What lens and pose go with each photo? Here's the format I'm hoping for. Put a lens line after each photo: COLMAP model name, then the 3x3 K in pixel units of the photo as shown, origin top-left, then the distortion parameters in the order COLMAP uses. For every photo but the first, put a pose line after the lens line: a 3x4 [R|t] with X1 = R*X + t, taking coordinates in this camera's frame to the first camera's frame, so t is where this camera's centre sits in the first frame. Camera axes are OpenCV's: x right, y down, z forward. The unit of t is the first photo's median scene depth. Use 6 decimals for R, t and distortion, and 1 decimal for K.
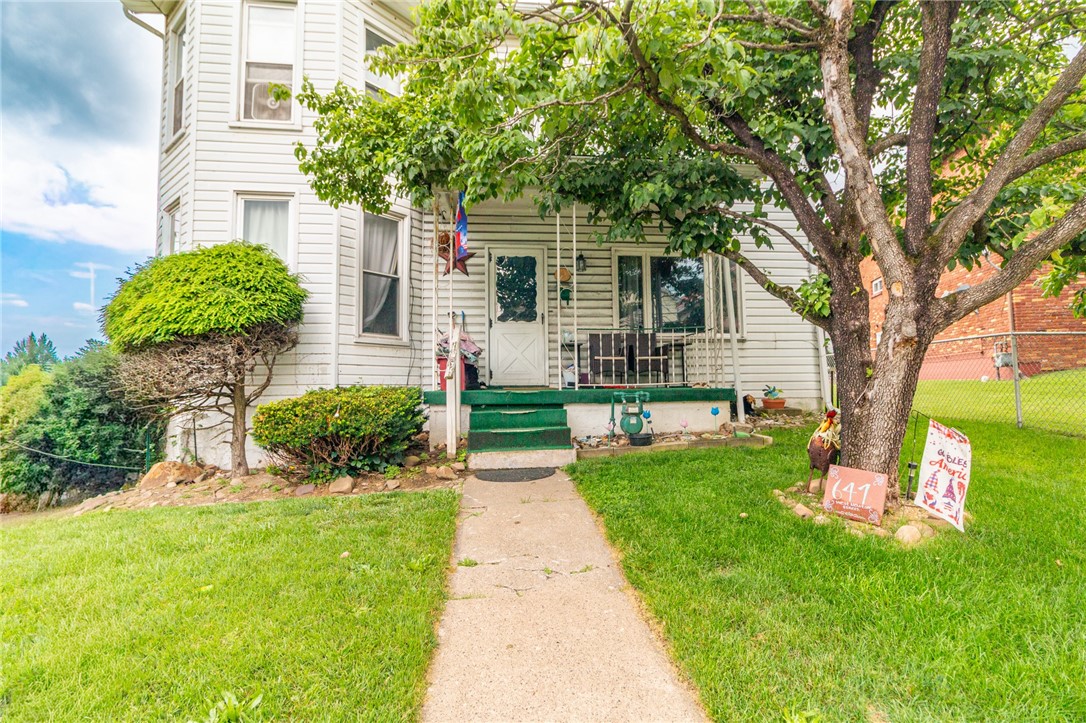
lens RADIAL K [[503.1, 0, 547.8], [0, 503.1, 356.2], [0, 0, 1]] dist [-0.001360, 0.000760]
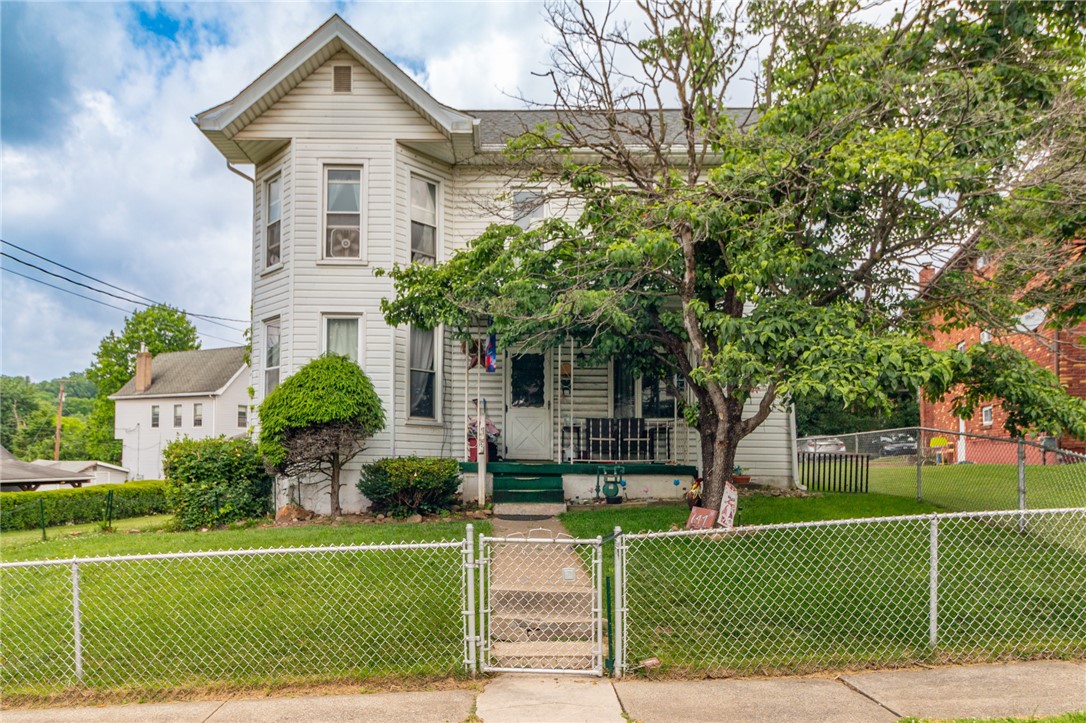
lens RADIAL K [[697.3, 0, 484.6], [0, 697.3, 448.3], [0, 0, 1]] dist [0.000351, 0.001595]
pose [[0.992231, 0.021607, -0.122516, 0.060997], [-0.016250, 0.998875, 0.044560, -0.058569], [0.123341, -0.042223, 0.991466, -0.958973]]
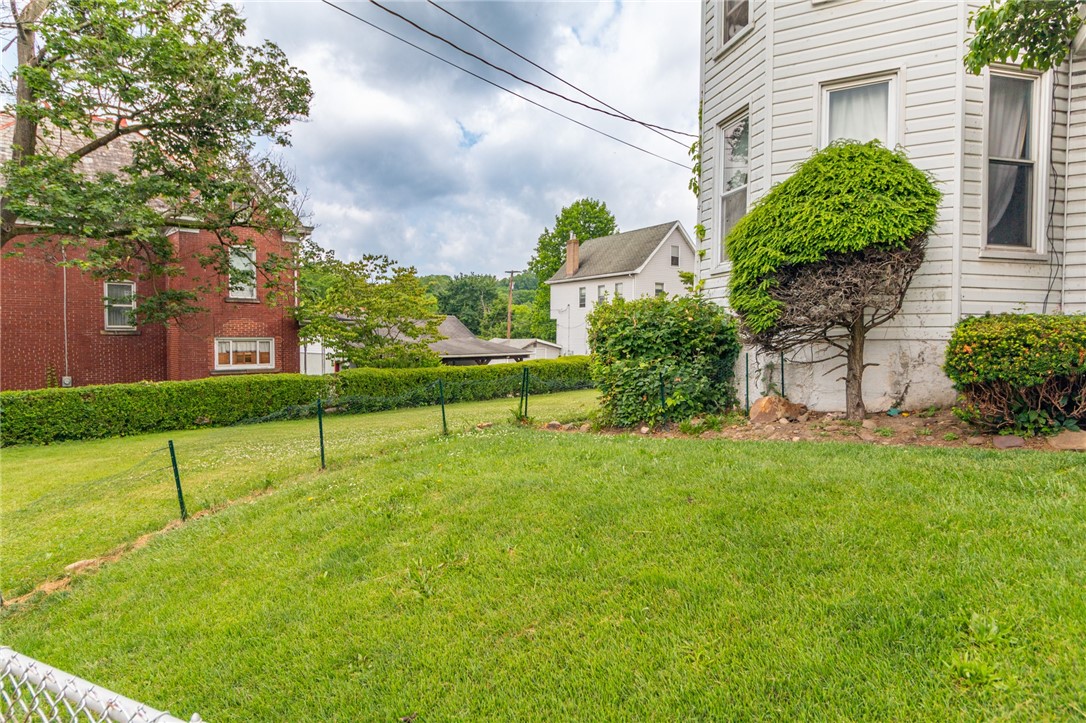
lens RADIAL K [[622.8, 0, 543.0], [0, 622.8, 361.5], [0, 0, 1]] dist [0.003731, 0.000622]
pose [[0.808757, 0.036701, -0.586997, -0.426633], [0.024589, 0.995069, 0.096093, 0.024678], [0.587629, -0.092149, 0.803866, -0.168601]]
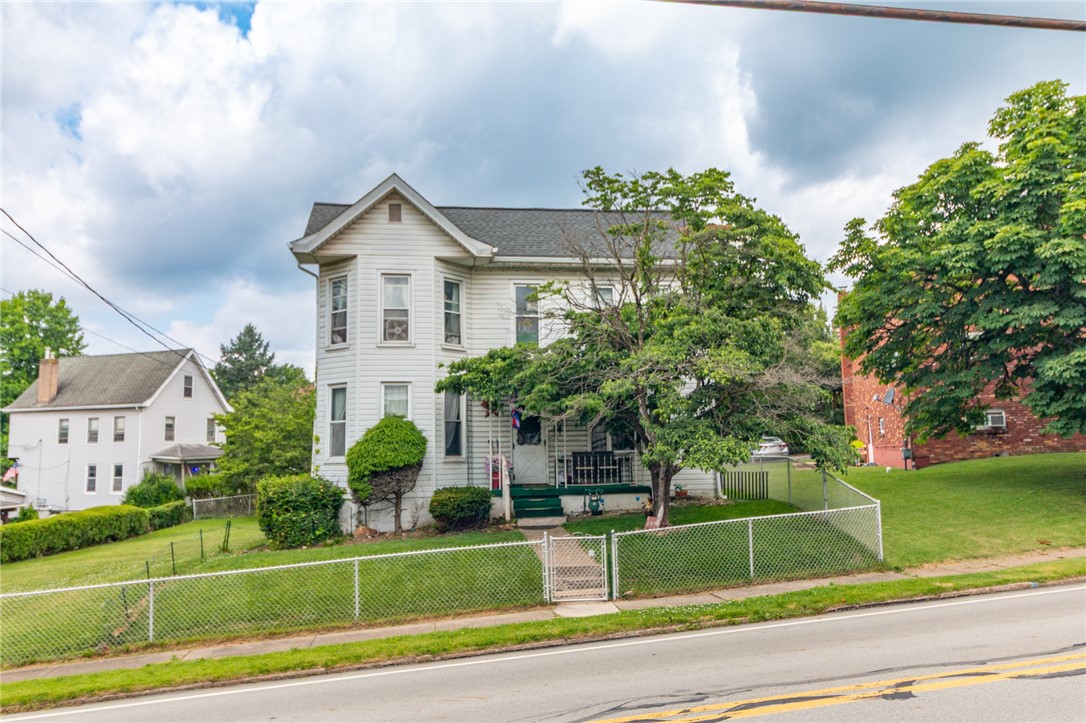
lens RADIAL K [[882.7, 0, 565.3], [0, 882.7, 356.5], [0, 0, 1]] dist [0.003679, -0.002206]
pose [[0.997773, 0.001416, 0.066679, -0.187222], [0.001822, 0.998823, -0.048463, -0.297920], [-0.066670, 0.048476, 0.996597, -2.617108]]
